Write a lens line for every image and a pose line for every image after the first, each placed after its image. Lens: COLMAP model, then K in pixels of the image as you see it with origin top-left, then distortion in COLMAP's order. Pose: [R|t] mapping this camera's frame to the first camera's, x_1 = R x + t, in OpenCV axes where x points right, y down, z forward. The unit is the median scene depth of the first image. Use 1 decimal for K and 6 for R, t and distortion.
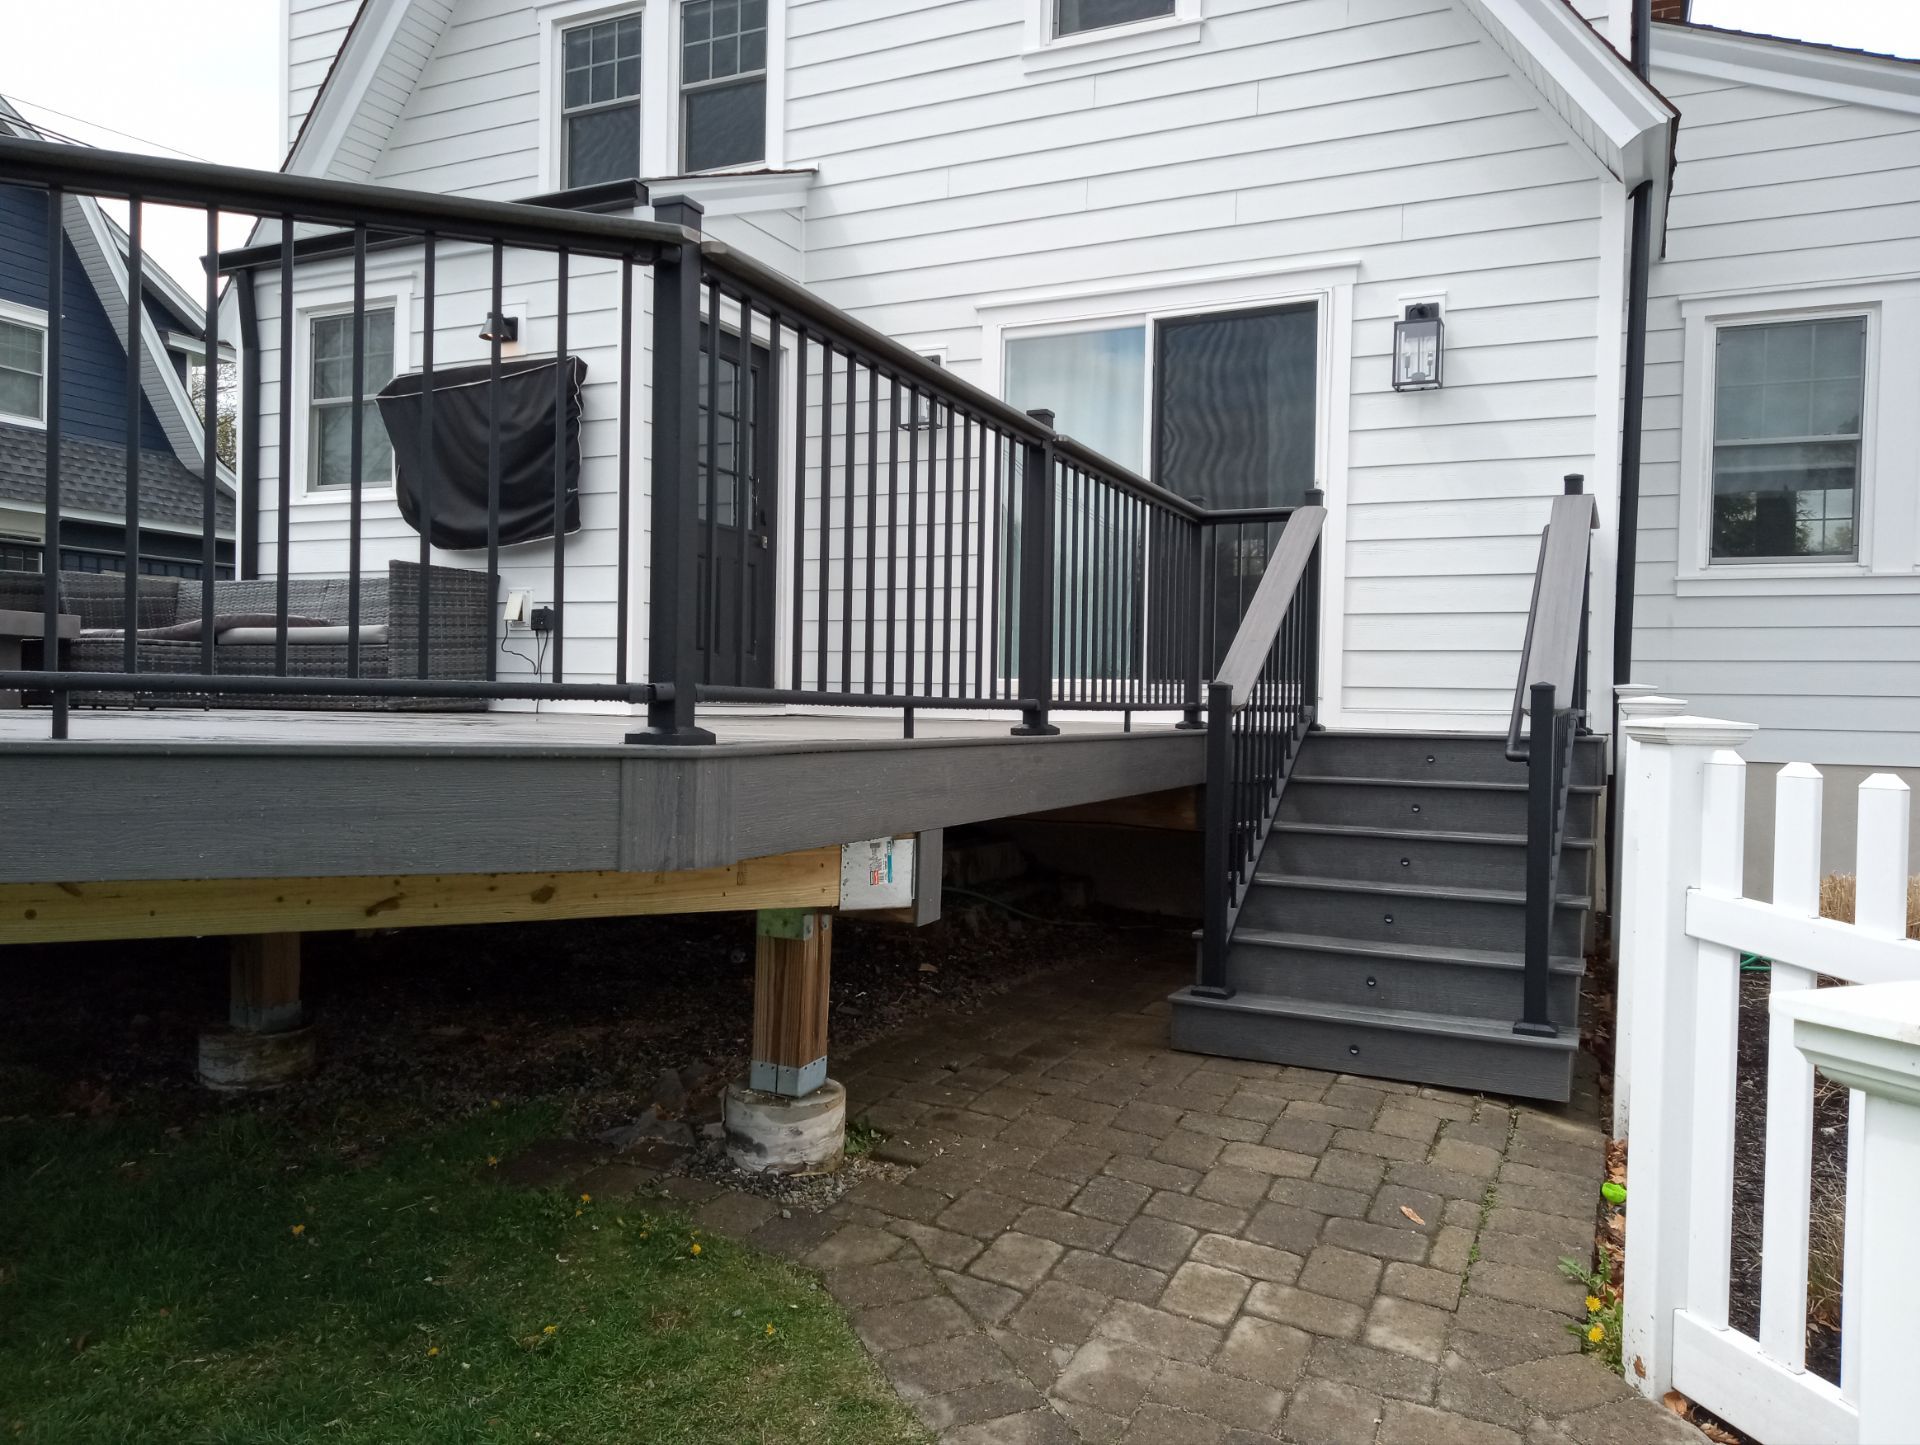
lens RADIAL K [[1405.3, 0, 955.8], [0, 1405.3, 720.1], [0, 0, 1]] dist [0.025890, -0.015670]
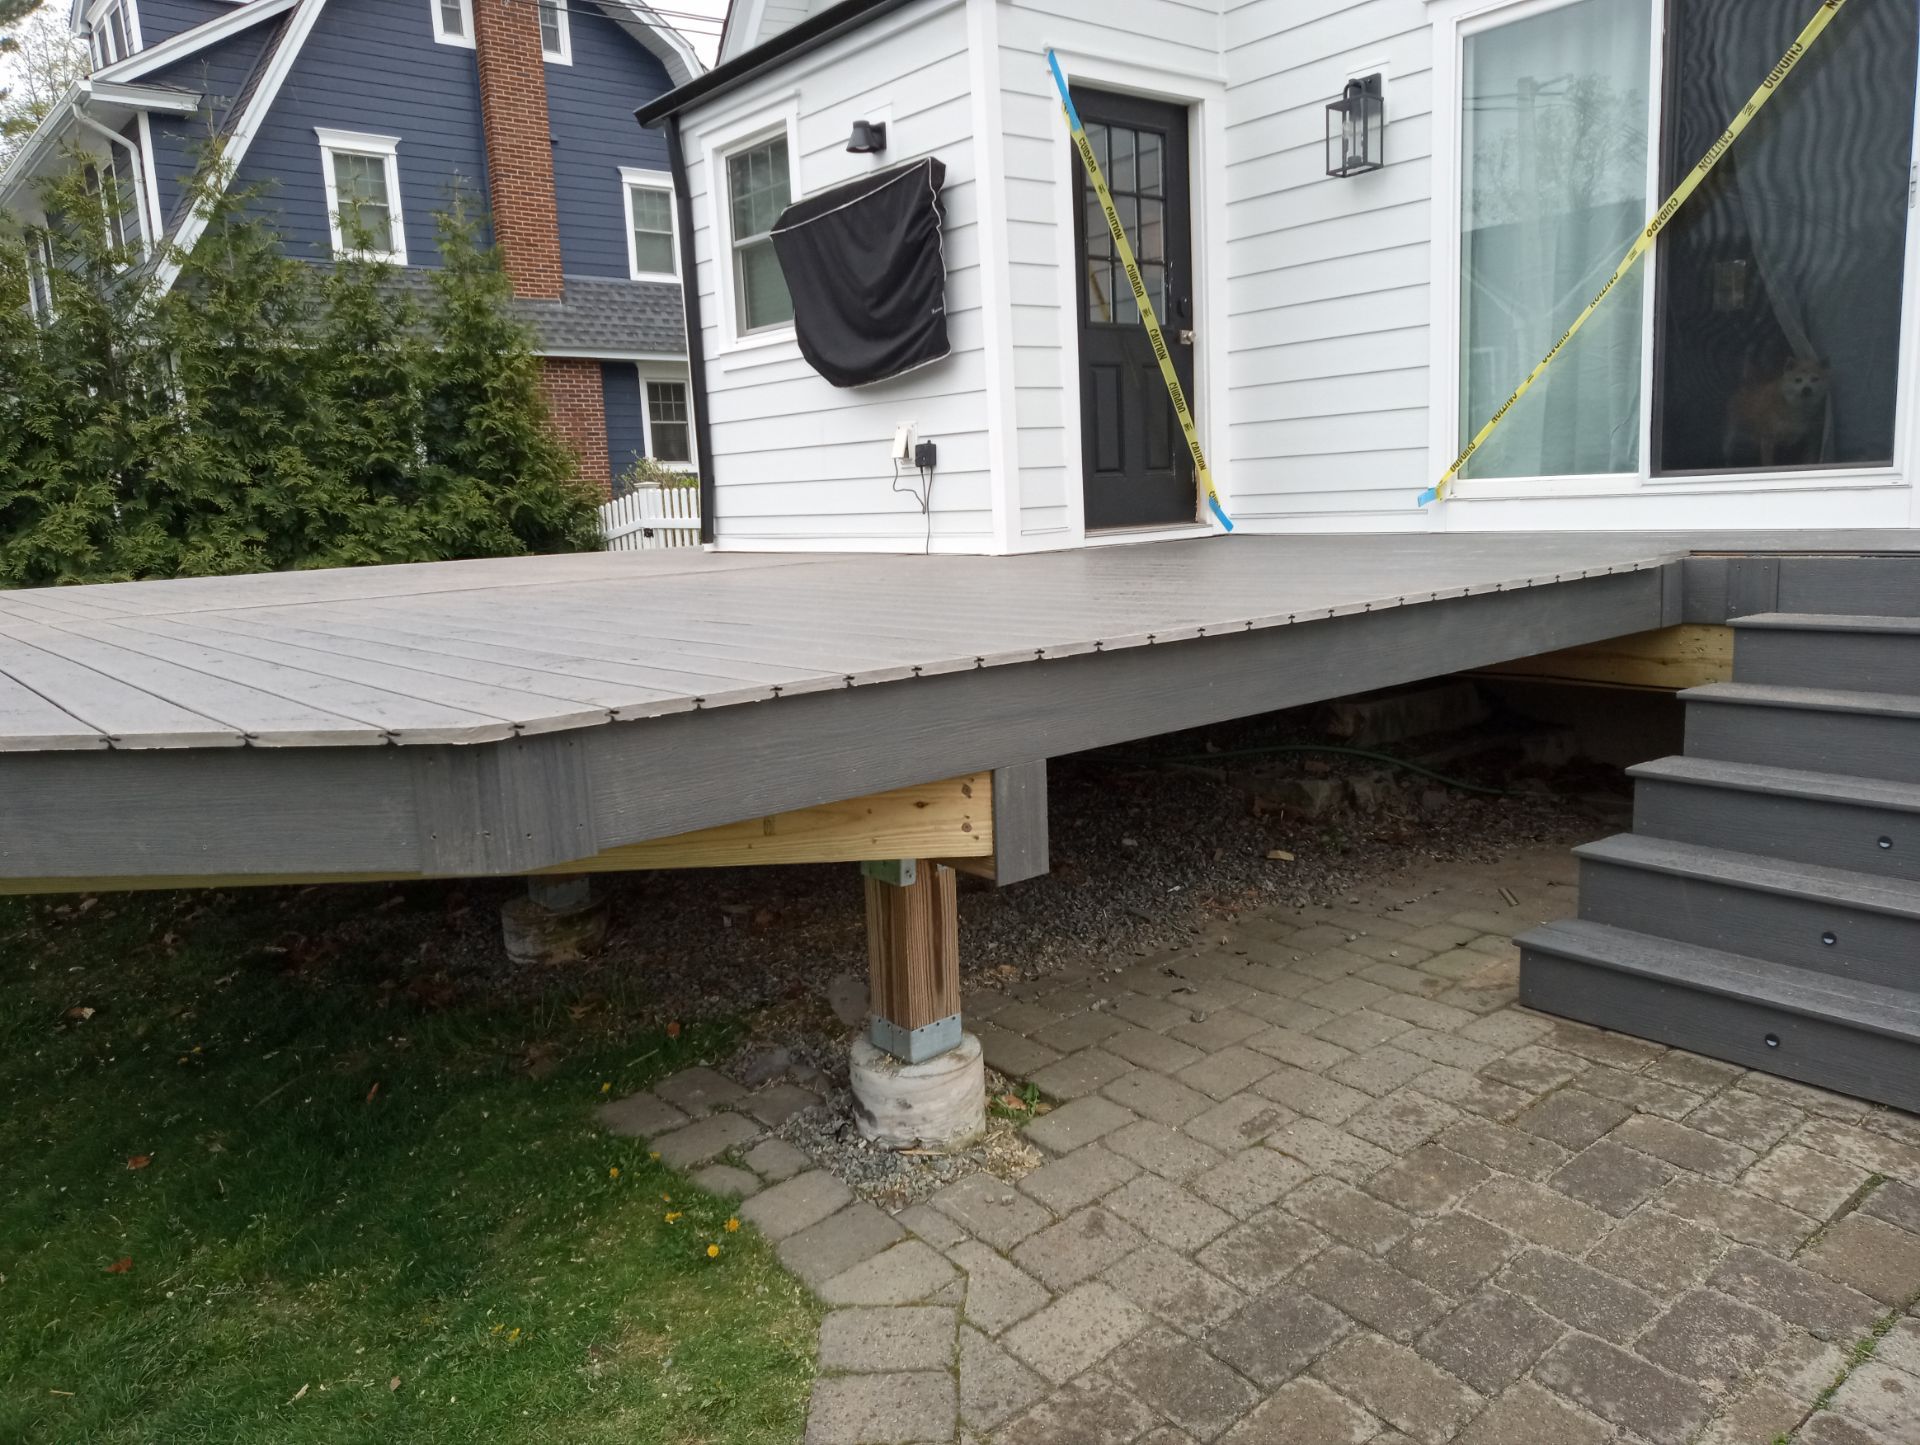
lens RADIAL K [[1405.3, 0, 963.2], [0, 1405.3, 720.5], [0, 0, 1]] dist [0.025890, -0.015670]
pose [[0.899647, 0.010768, -0.436485, 0.148634], [0.057622, 0.988024, 0.143140, -0.029539], [0.432799, -0.153927, 0.888252, 0.151655]]
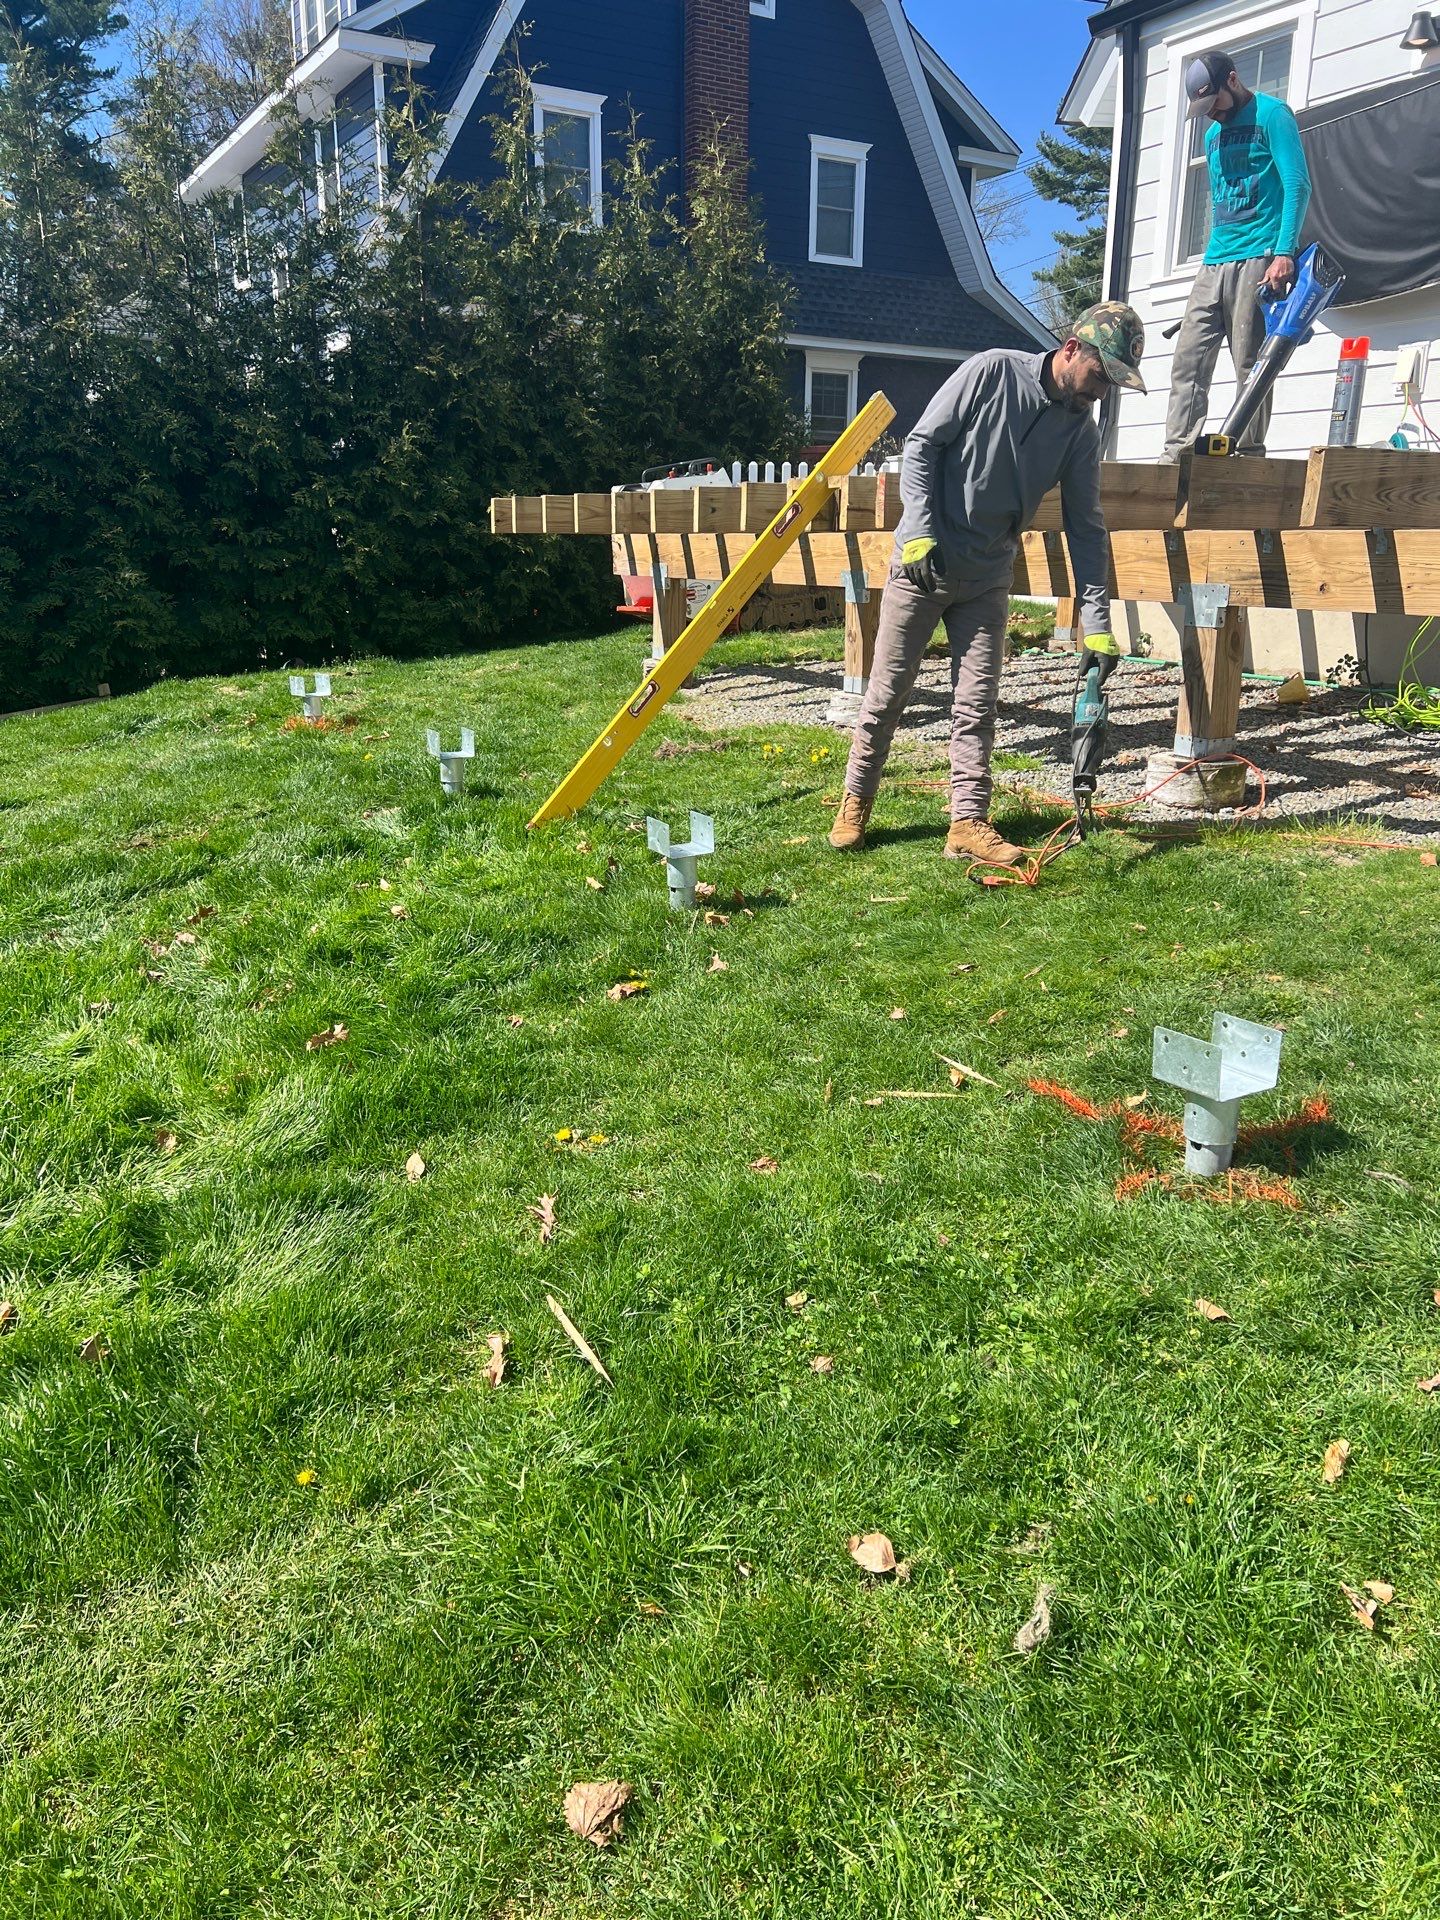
lens RADIAL K [[1434.7, 0, 723.8], [0, 1434.7, 950.9], [0, 0, 1]] dist [0.046268, -0.047004]
pose [[0.815186, 0.147591, -0.560080, -0.091336], [0.000394, 0.966847, 0.255355, 0.048827], [0.579200, -0.208383, 0.788102, -0.089969]]
